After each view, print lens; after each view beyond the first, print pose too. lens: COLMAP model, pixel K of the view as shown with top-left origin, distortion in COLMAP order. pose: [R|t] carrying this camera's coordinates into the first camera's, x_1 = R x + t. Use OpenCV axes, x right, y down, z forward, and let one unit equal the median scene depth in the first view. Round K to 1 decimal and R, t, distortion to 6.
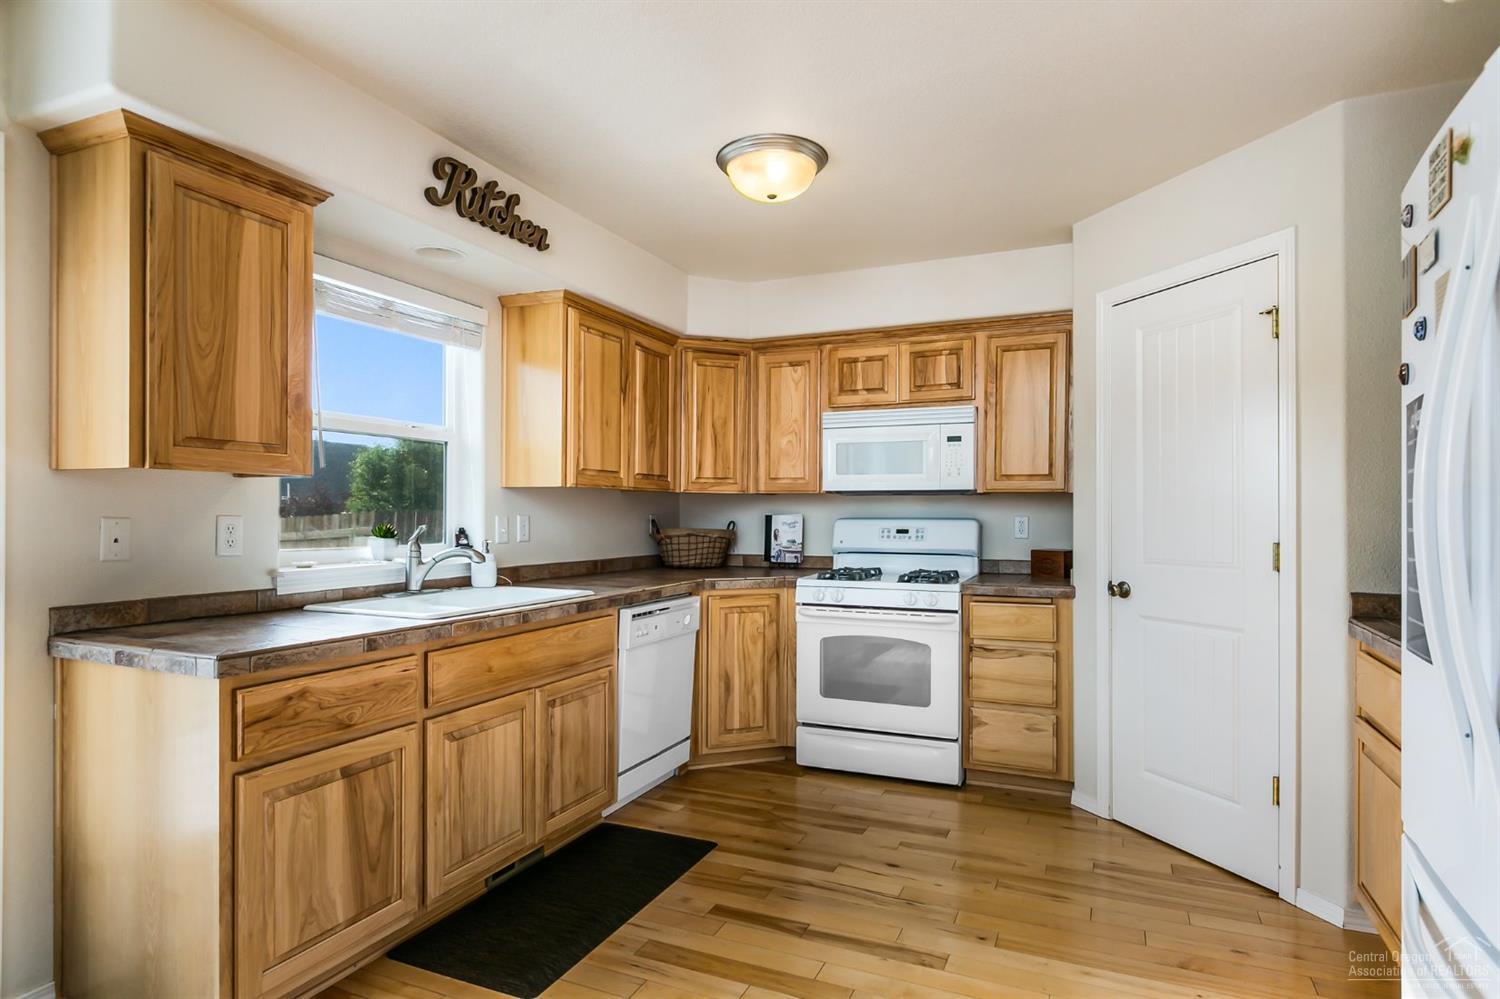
lens RADIAL K [[806.6, 0, 751.7], [0, 806.6, 502.7], [0, 0, 1]] dist [-0.001171, 0.000436]
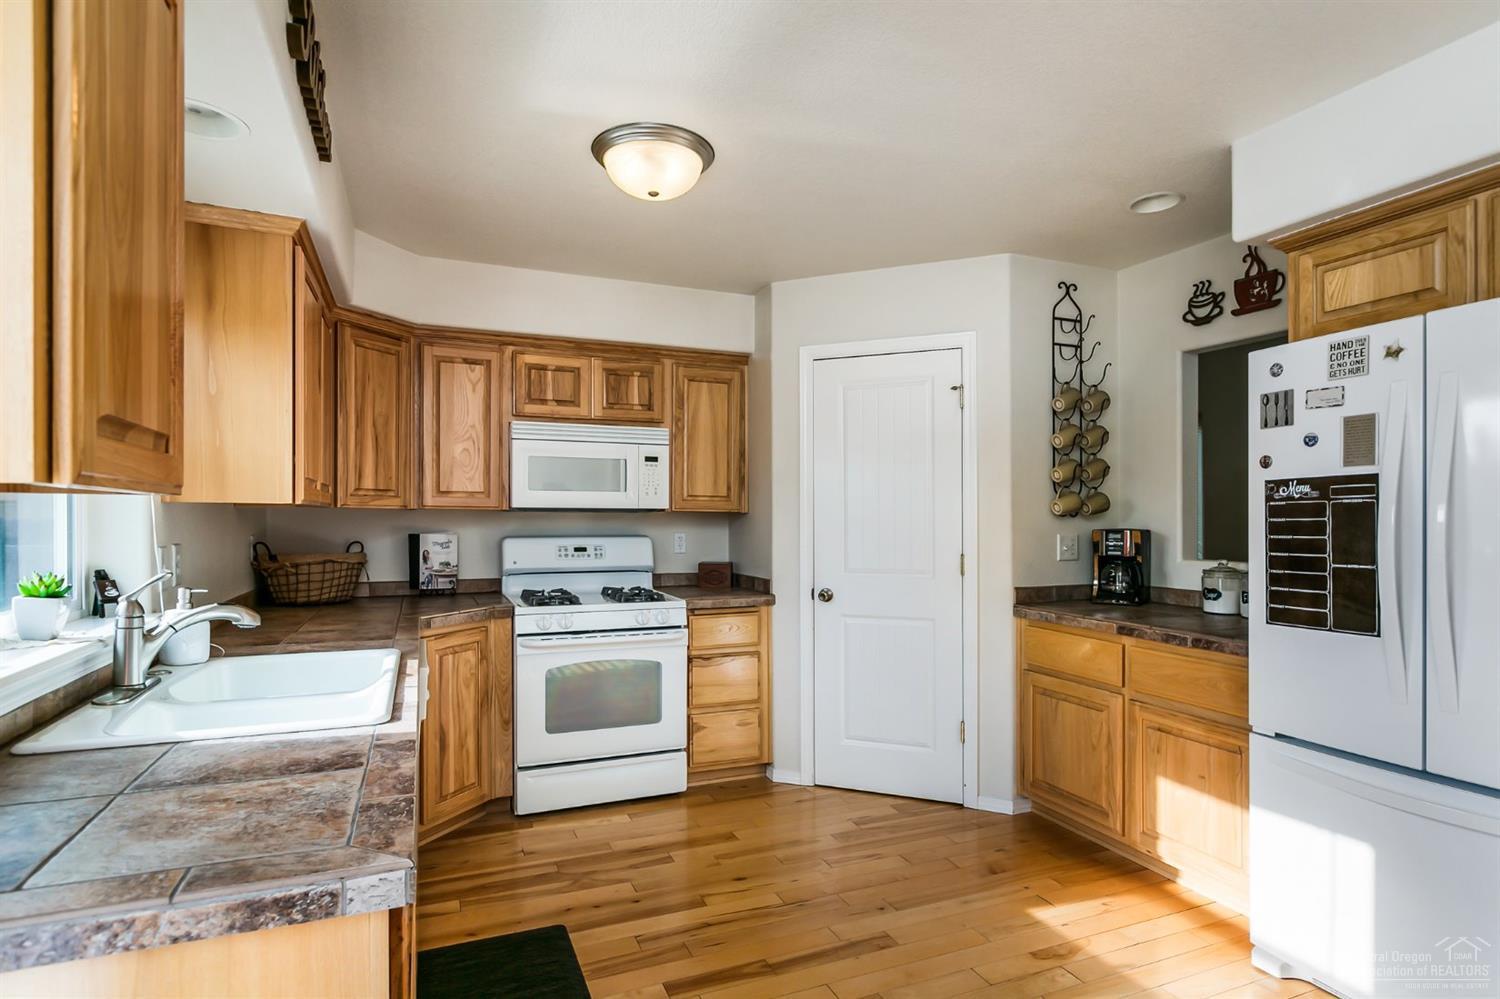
lens RADIAL K [[776.2, 0, 752.1], [0, 776.2, 512.8], [0, 0, 1]] dist [-0.005865, 0.001375]
pose [[0.694767, 0.004714, 0.719219, -0.381714], [-0.010077, 0.999944, 0.003180, -0.015627], [-0.719164, -0.009457, 0.694776, 0.219856]]
